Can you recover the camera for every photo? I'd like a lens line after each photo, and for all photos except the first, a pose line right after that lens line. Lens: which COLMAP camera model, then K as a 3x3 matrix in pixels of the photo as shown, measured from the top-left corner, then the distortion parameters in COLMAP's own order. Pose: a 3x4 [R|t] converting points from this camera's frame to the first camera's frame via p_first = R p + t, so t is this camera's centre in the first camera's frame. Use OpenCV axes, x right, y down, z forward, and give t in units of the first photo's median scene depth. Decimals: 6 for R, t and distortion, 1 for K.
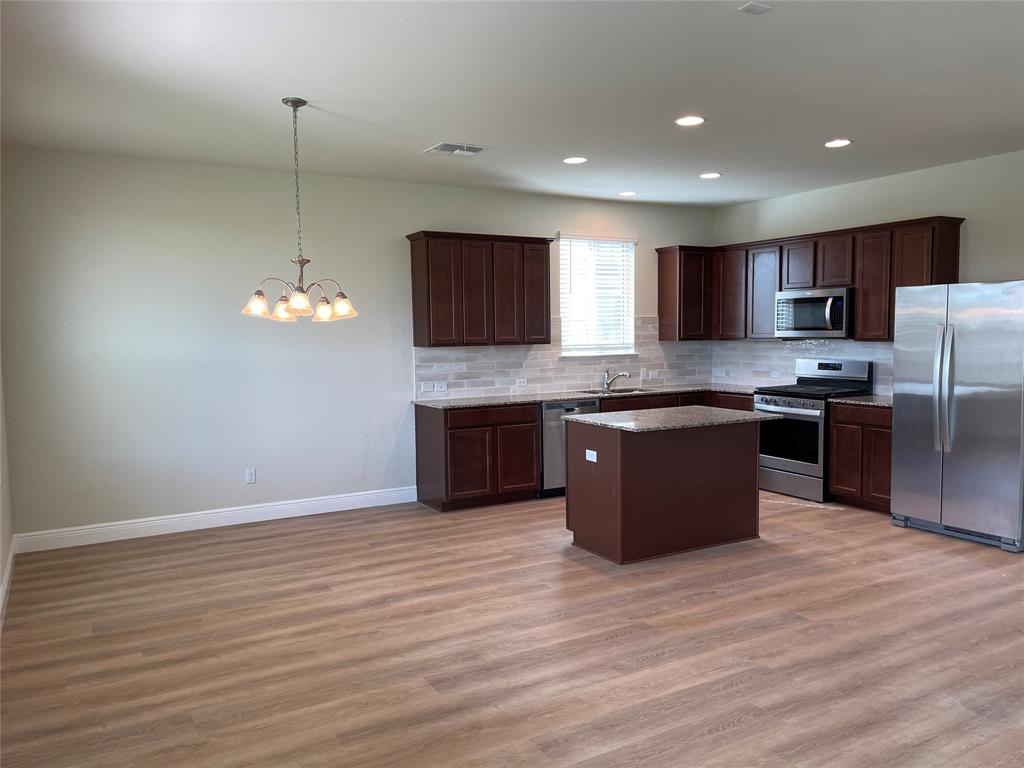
lens RADIAL K [[775.4, 0, 514.4], [0, 775.4, 386.0], [0, 0, 1]] dist [0.066680, -0.087567]
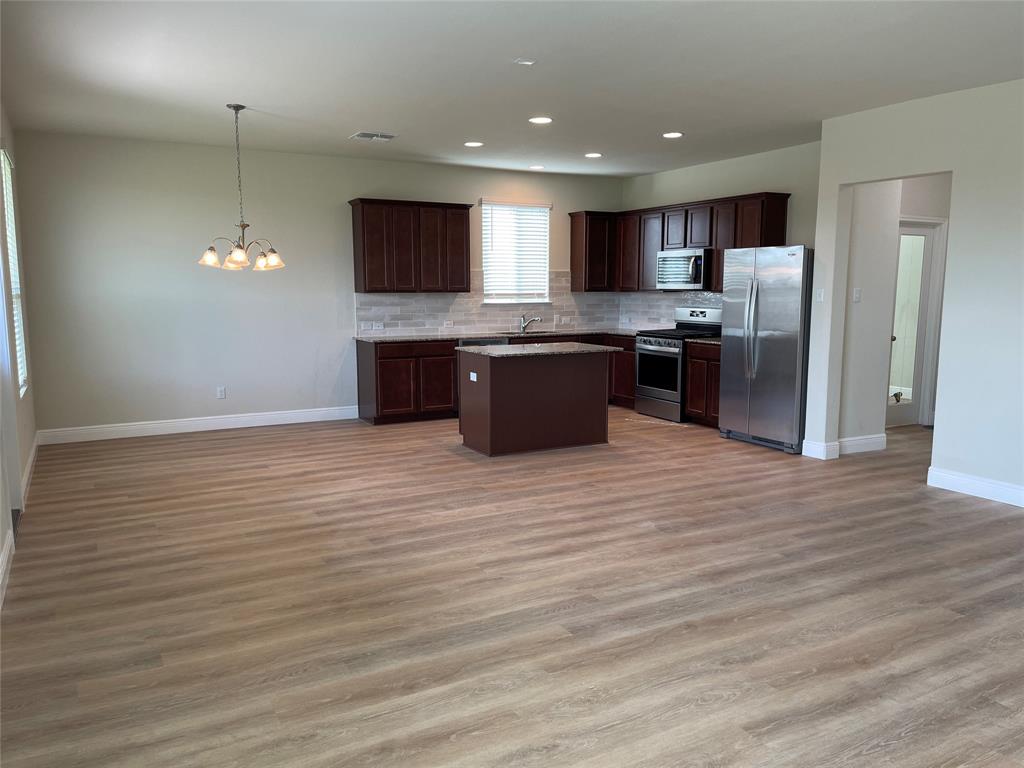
lens RADIAL K [[775.4, 0, 514.4], [0, 775.4, 386.0], [0, 0, 1]] dist [0.066680, -0.087567]
pose [[0.999755, 0.014525, -0.016727, 0.150075], [-0.013523, 0.998192, 0.058572, 0.021836], [0.017547, -0.058332, 0.998143, -0.242412]]
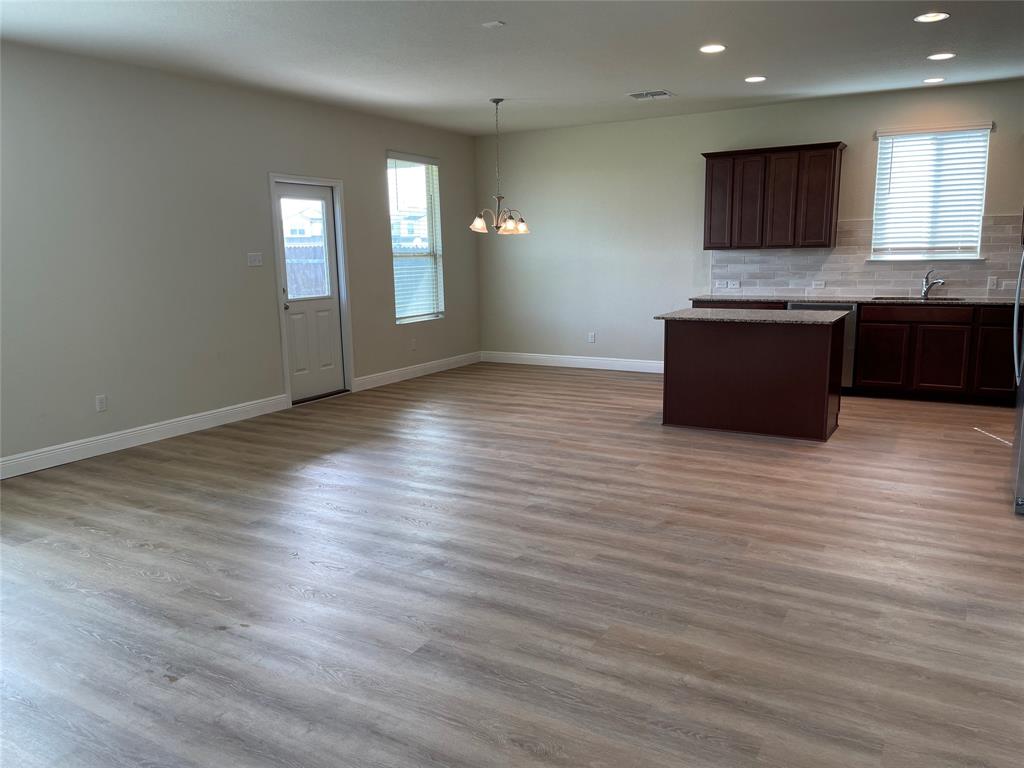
lens RADIAL K [[775.4, 0, 514.4], [0, 775.4, 386.0], [0, 0, 1]] dist [0.066680, -0.087567]
pose [[0.495198, 0.155254, -0.854796, 0.819519], [-0.049895, 0.987361, 0.150426, -0.008756], [0.867346, -0.031841, 0.496685, 0.122970]]
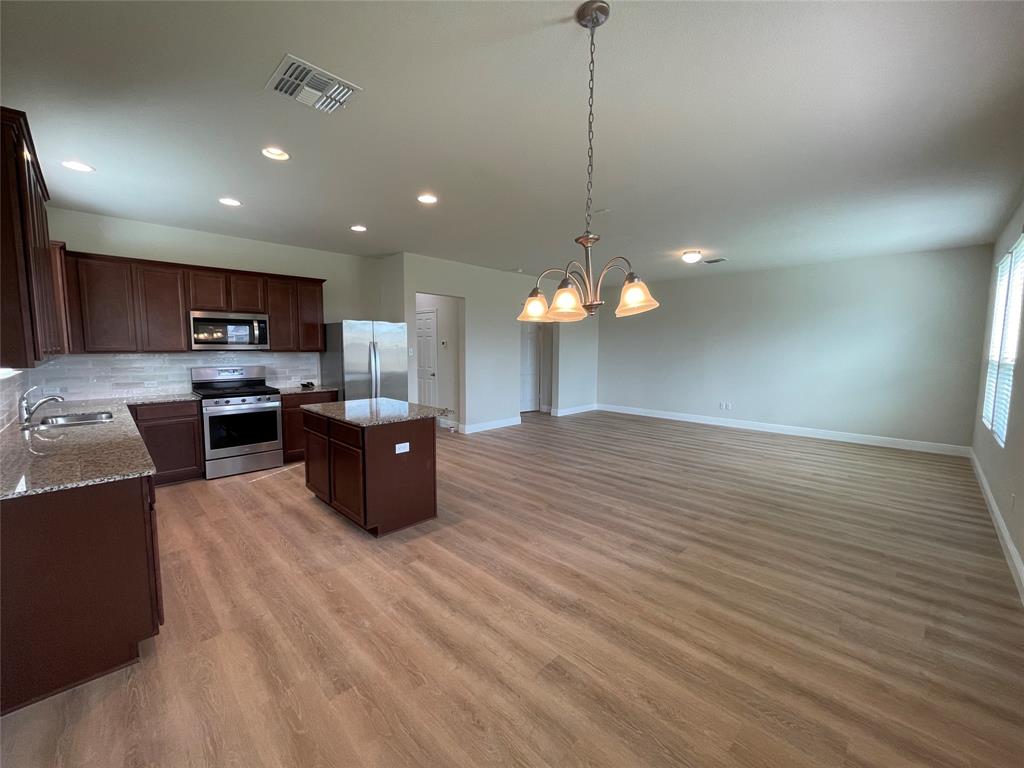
lens RADIAL K [[414.9, 0, 505.6], [0, 414.9, 384.3], [0, 0, 1]] dist [-0.002649, -0.000015]
pose [[-0.254863, -0.081123, 0.963568, -0.423357], [0.069467, 0.992364, 0.101922, -0.046594], [-0.964479, 0.092912, -0.247282, 0.783629]]
